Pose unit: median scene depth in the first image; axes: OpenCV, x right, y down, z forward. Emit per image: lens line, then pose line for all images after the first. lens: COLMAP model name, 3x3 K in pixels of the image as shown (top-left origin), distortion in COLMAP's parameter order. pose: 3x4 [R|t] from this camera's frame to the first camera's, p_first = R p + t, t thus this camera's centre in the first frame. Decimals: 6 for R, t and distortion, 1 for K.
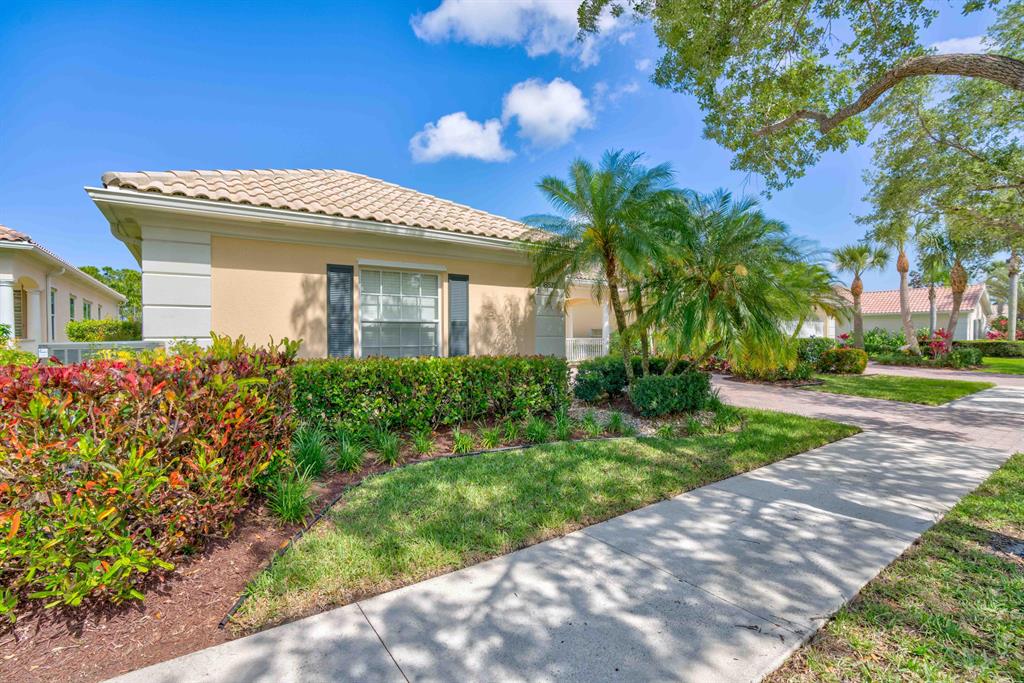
lens RADIAL K [[486.5, 0, 505.5], [0, 486.5, 343.2], [0, 0, 1]] dist [-0.065956, 0.038905]
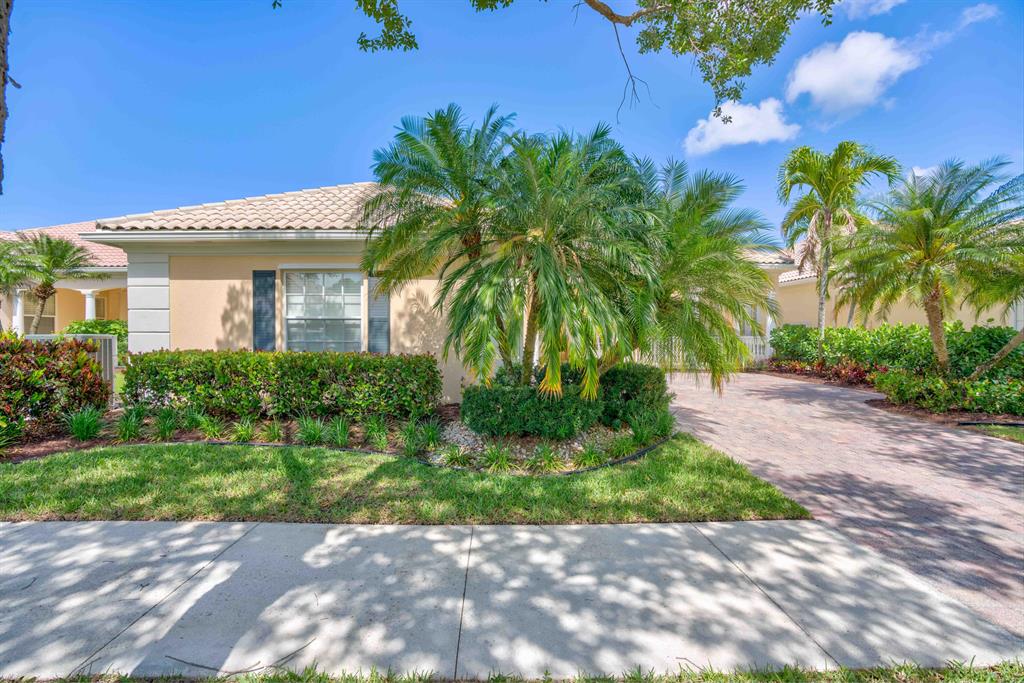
lens RADIAL K [[471.7, 0, 516.1], [0, 471.7, 329.8], [0, 0, 1]] dist [-0.038413, 0.001016]
pose [[0.824003, -0.010225, -0.566494, 0.838688], [-0.014066, 0.999160, -0.038493, 0.015921], [0.566412, 0.039687, 0.823166, 0.449595]]
